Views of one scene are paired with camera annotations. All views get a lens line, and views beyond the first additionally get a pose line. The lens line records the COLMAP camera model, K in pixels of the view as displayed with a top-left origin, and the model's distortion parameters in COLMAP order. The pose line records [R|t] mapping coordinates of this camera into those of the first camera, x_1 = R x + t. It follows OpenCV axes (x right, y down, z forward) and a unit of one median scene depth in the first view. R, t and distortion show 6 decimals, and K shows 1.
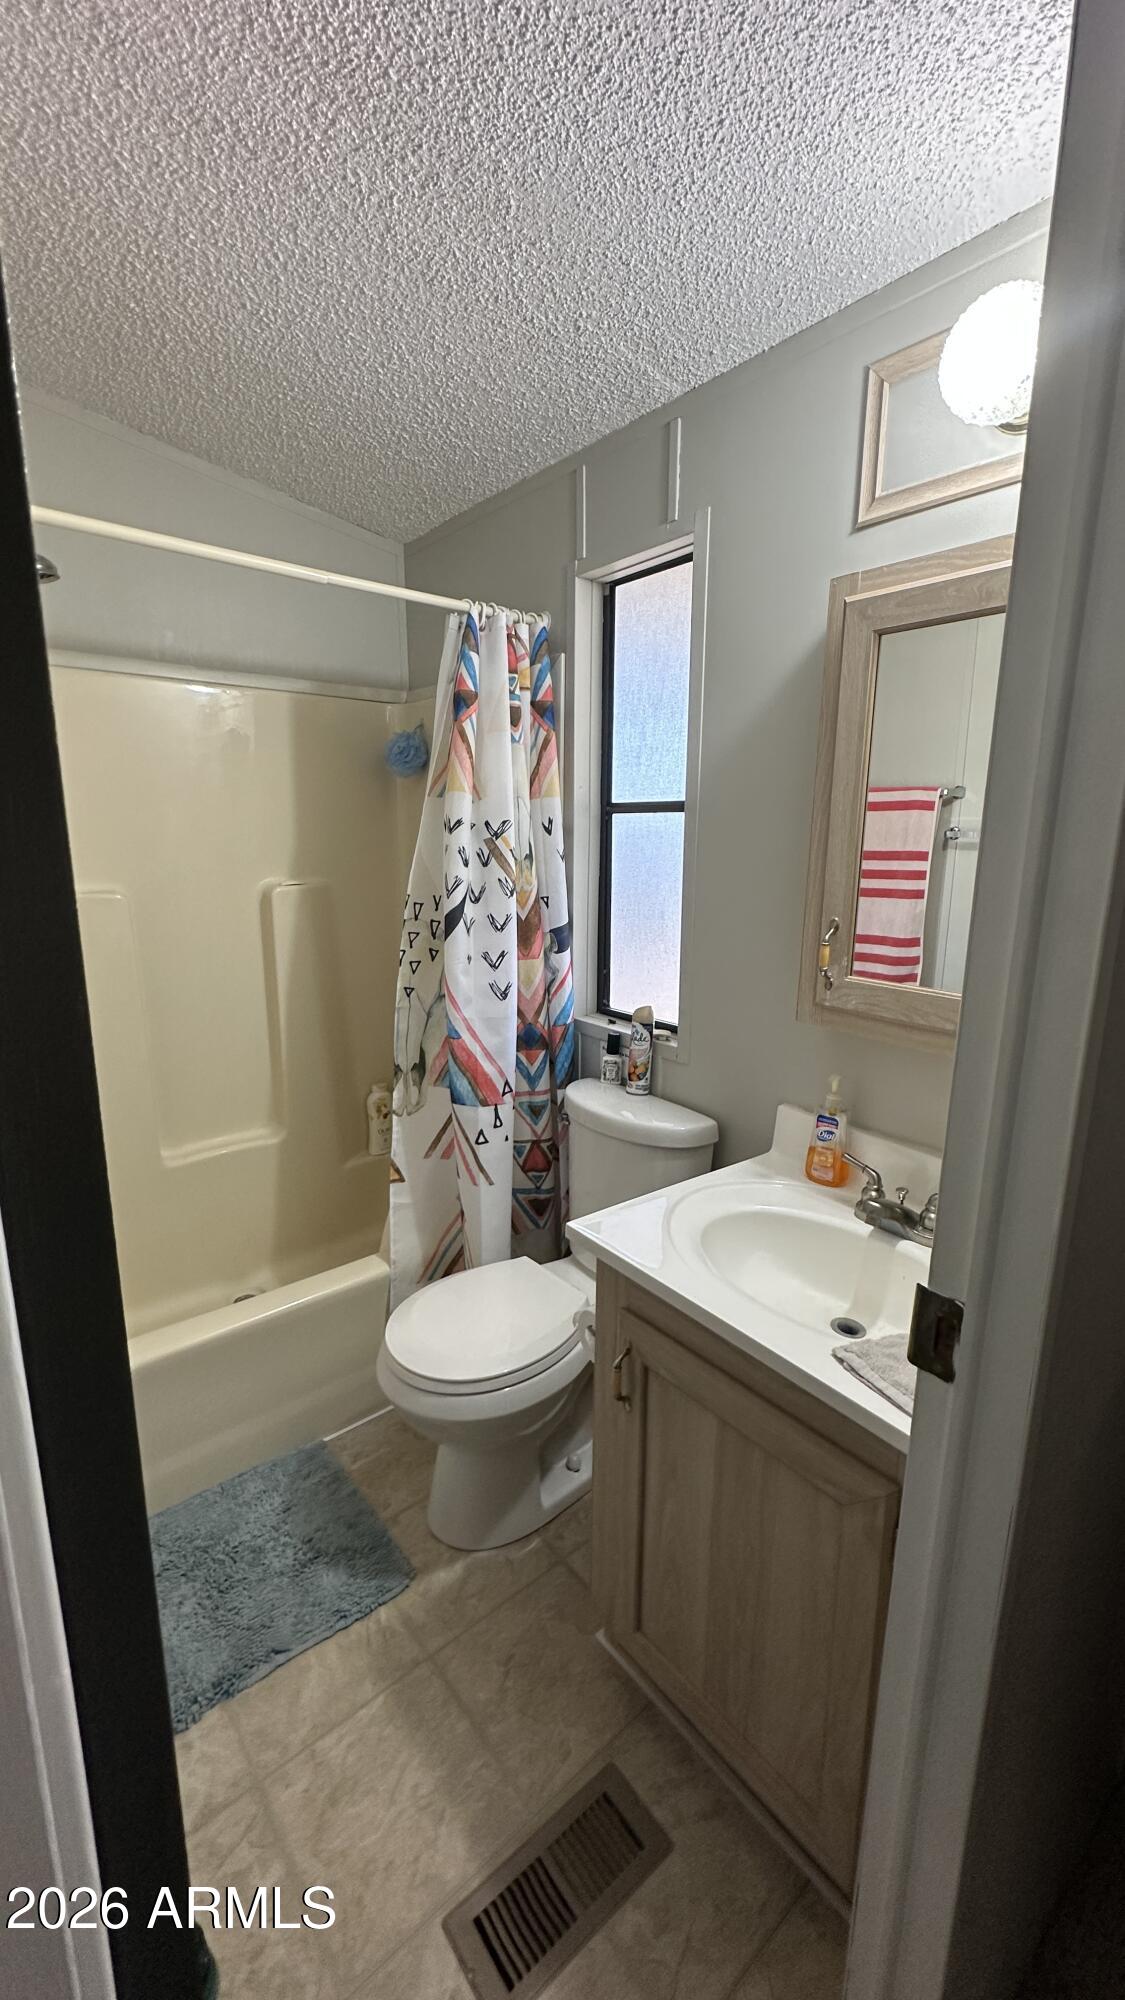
lens RADIAL K [[795.5, 0, 559.4], [0, 795.5, 994.4], [0, 0, 1]] dist [-0.000269, -0.001254]
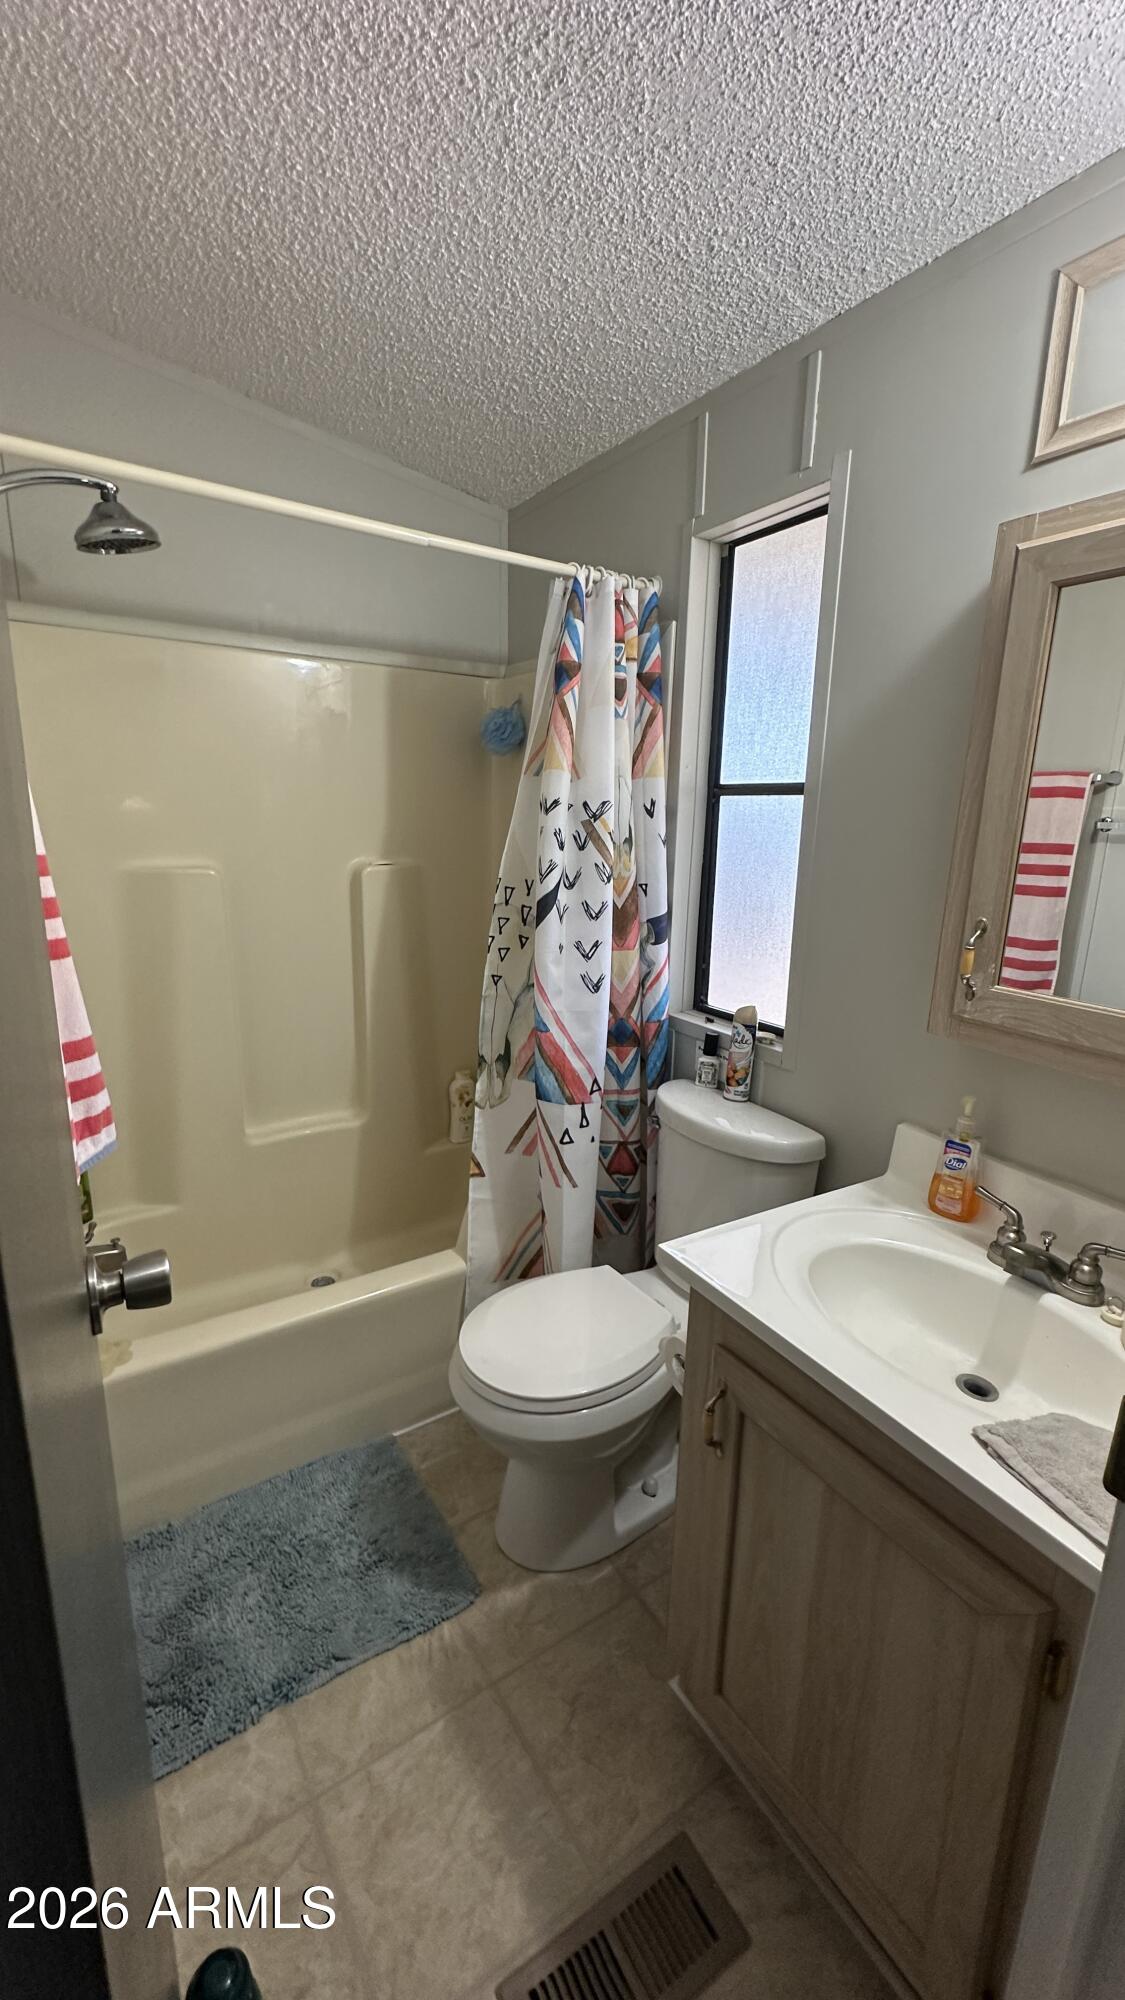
lens RADIAL K [[795.5, 0, 559.0], [0, 795.5, 995.3], [0, 0, 1]] dist [-0.000269, -0.001254]
pose [[0.993629, 0.041346, -0.104843, -0.014343], [-0.039209, 0.998981, 0.022370, -0.009662], [0.105661, -0.018117, 0.994237, 0.060697]]
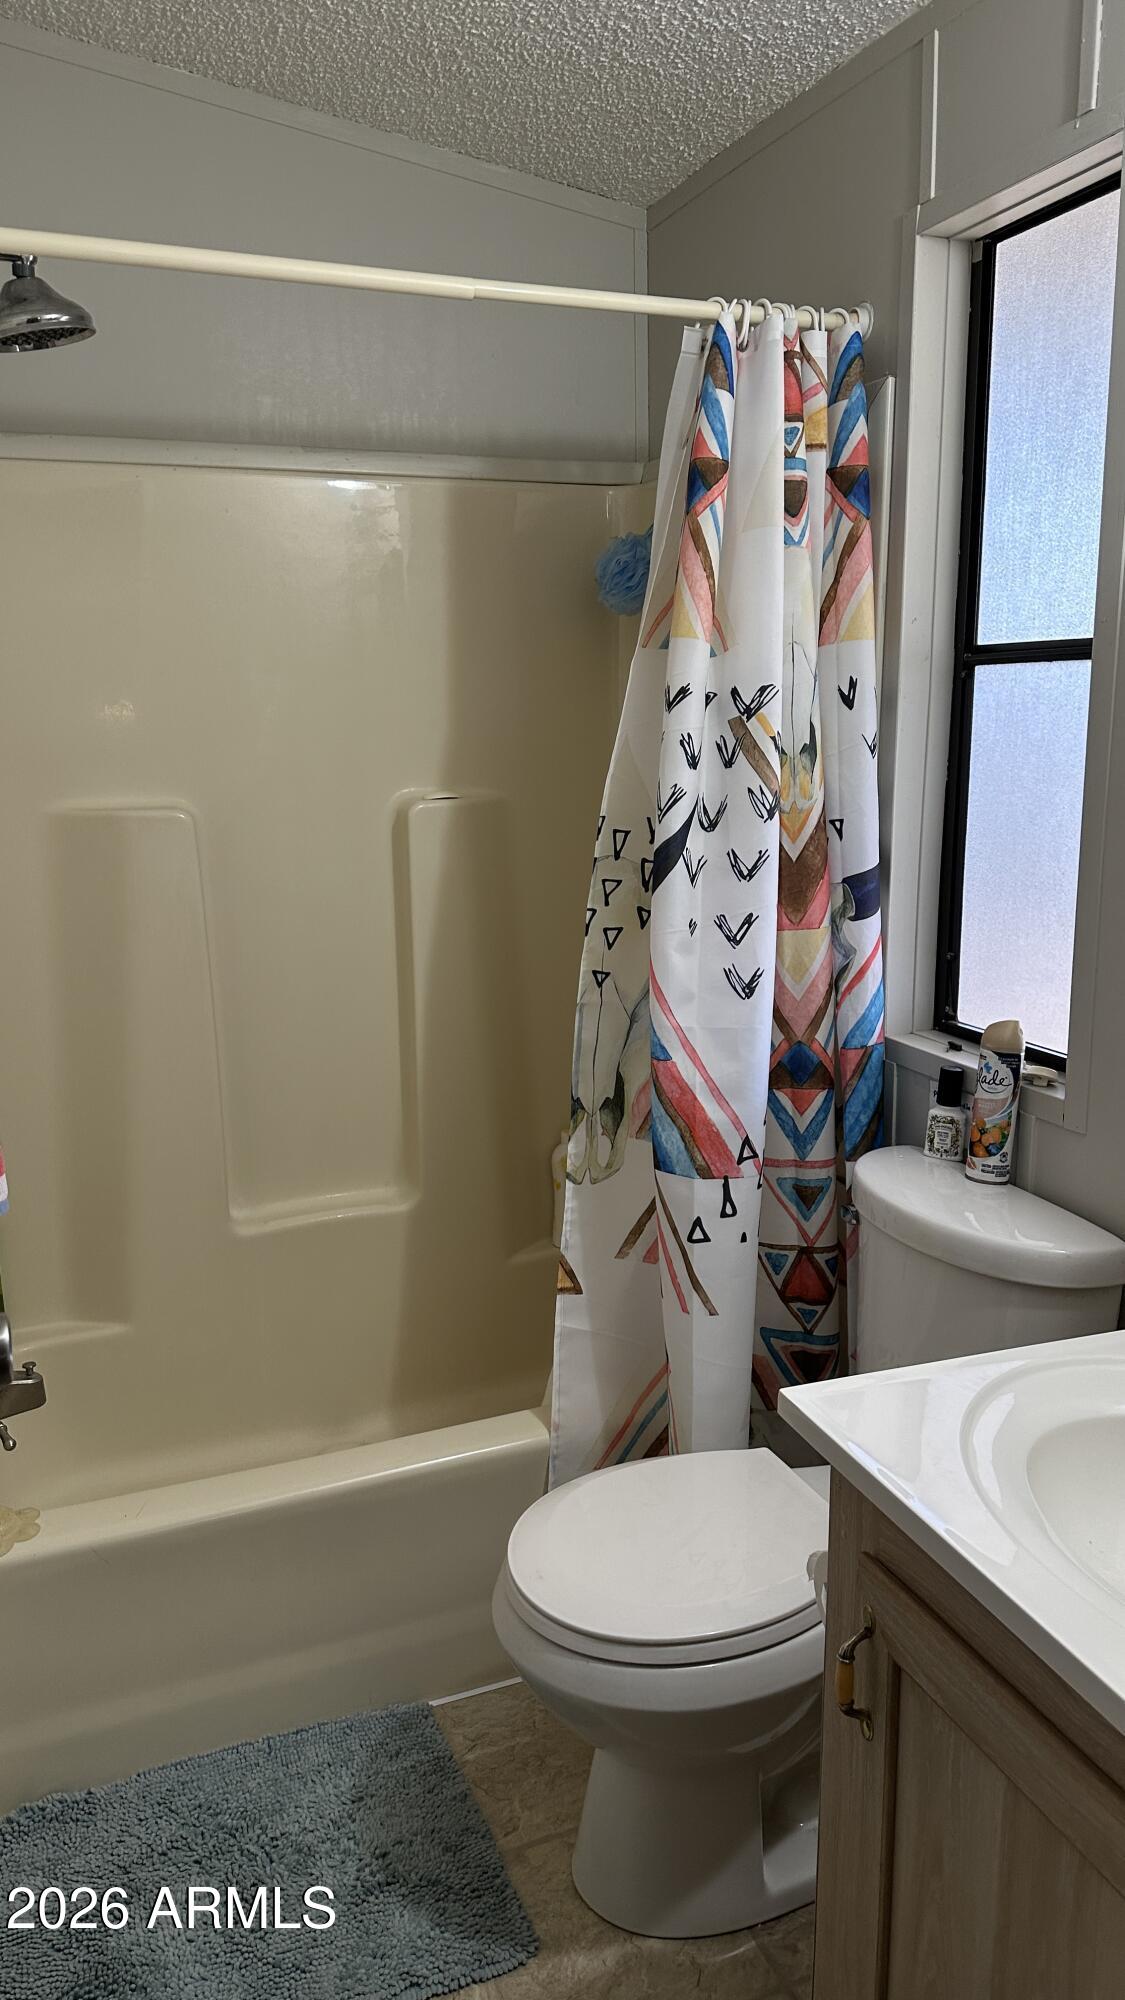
lens RADIAL K [[1395.7, 0, 552.1], [0, 1395.7, 1000.8], [0, 0, 1]] dist [0.081955, -0.108277]
pose [[0.952611, 0.043932, -0.301002, 0.100943], [-0.041031, 0.999030, 0.015956, -0.001494], [0.301411, -0.002850, 0.953490, -0.011040]]
